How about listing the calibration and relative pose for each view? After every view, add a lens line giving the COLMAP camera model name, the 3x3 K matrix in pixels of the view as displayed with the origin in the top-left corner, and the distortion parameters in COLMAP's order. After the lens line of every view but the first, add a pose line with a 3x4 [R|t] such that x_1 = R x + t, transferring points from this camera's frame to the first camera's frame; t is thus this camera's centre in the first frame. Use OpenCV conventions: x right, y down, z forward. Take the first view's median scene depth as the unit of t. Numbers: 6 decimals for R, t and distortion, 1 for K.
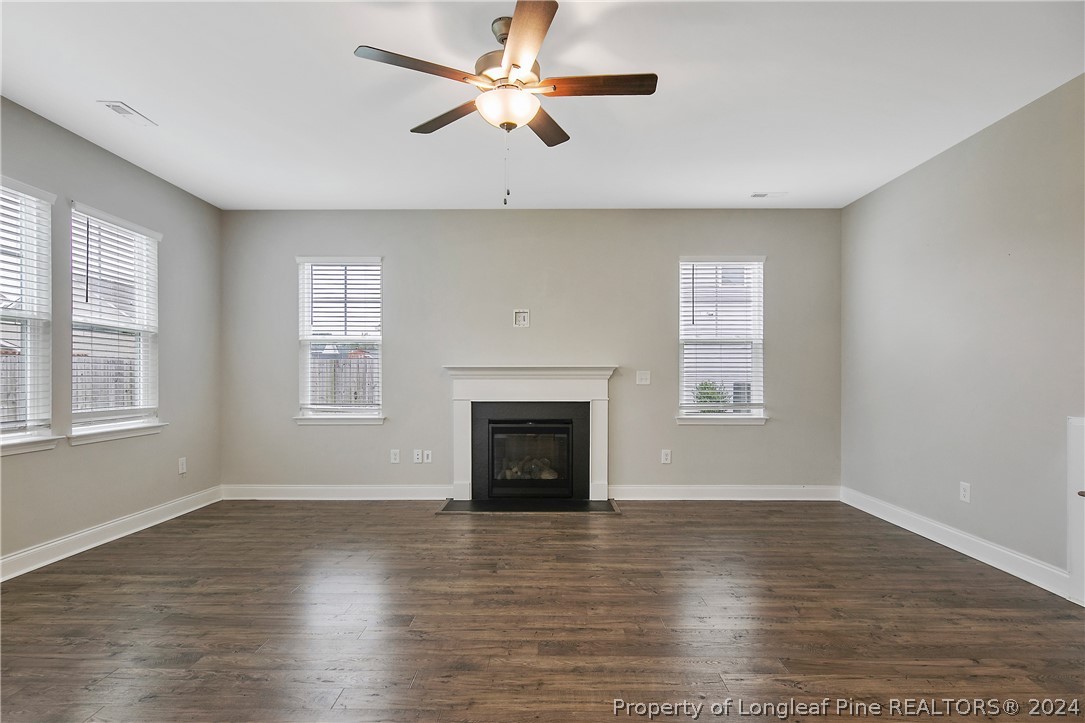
lens RADIAL K [[535.8, 0, 543.6], [0, 535.8, 383.1], [0, 0, 1]] dist [0.001398, -0.000336]
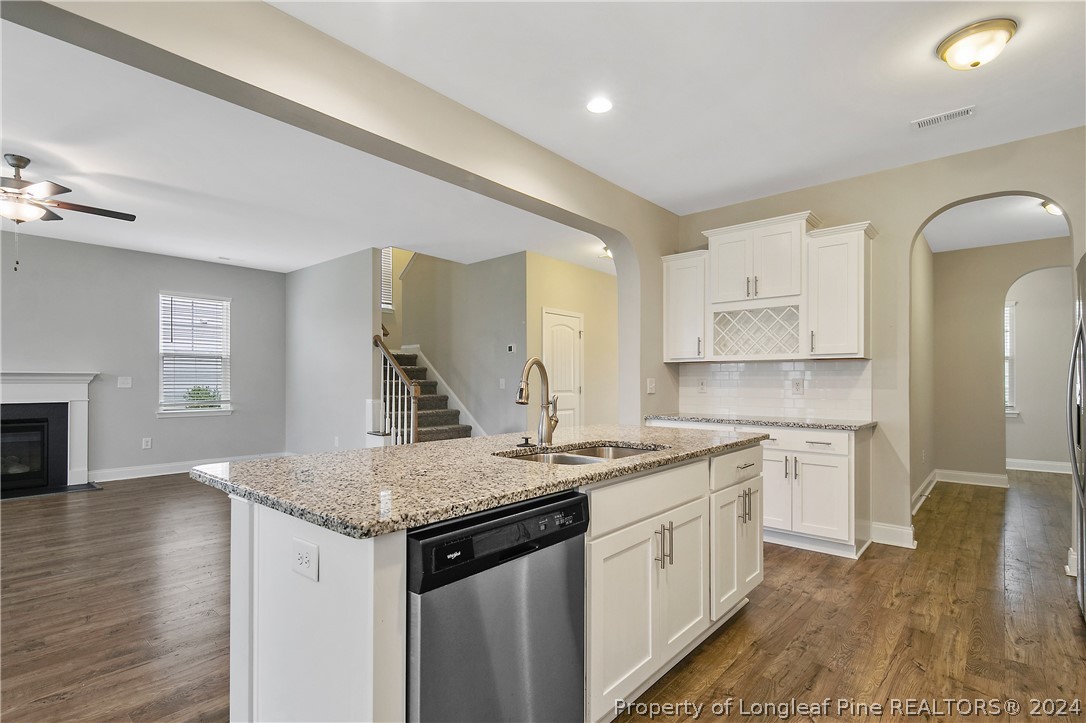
lens RADIAL K [[525.2, 0, 544.7], [0, 525.2, 381.2], [0, 0, 1]] dist [-0.001695, -0.000514]
pose [[0.650153, 0.003812, 0.759794, -0.110077], [0.007857, 0.999900, -0.011740, 0.009315], [-0.759763, 0.013602, 0.650058, -0.562270]]
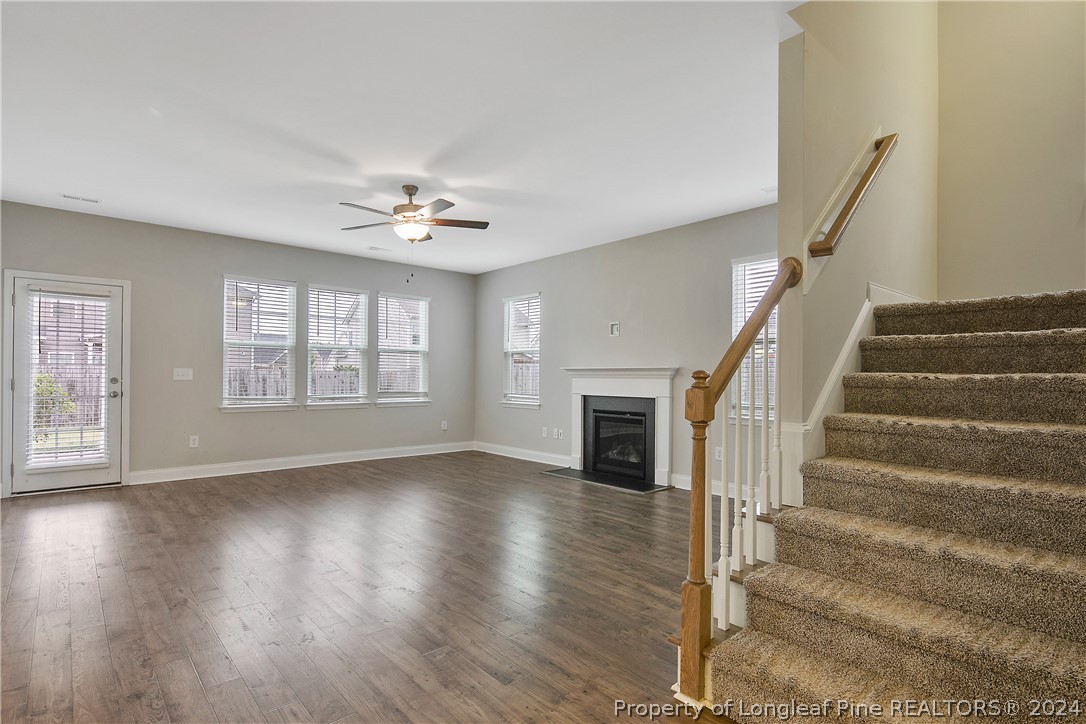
lens RADIAL K [[542.4, 0, 542.5], [0, 542.4, 377.3], [0, 0, 1]] dist [0.002471, 0.000396]
pose [[0.668565, 0.005383, -0.743634, 0.789915], [-0.014777, 0.999873, -0.006047, 0.000326], [0.743507, 0.015032, 0.668560, 0.038511]]
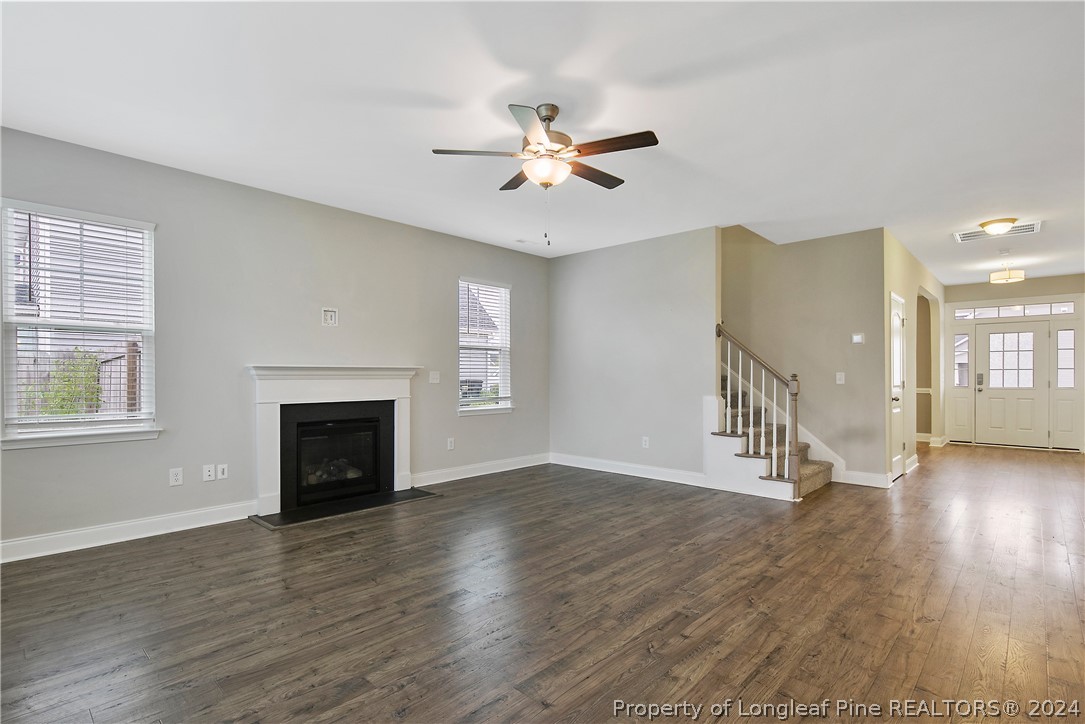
lens RADIAL K [[524.7, 0, 544.2], [0, 524.7, 381.7], [0, 0, 1]] dist [-0.001695, -0.000514]
pose [[0.673476, -0.008951, 0.739154, -0.491371], [0.009995, 0.999946, 0.003002, -0.001937], [-0.739141, 0.005366, 0.673529, 0.068281]]
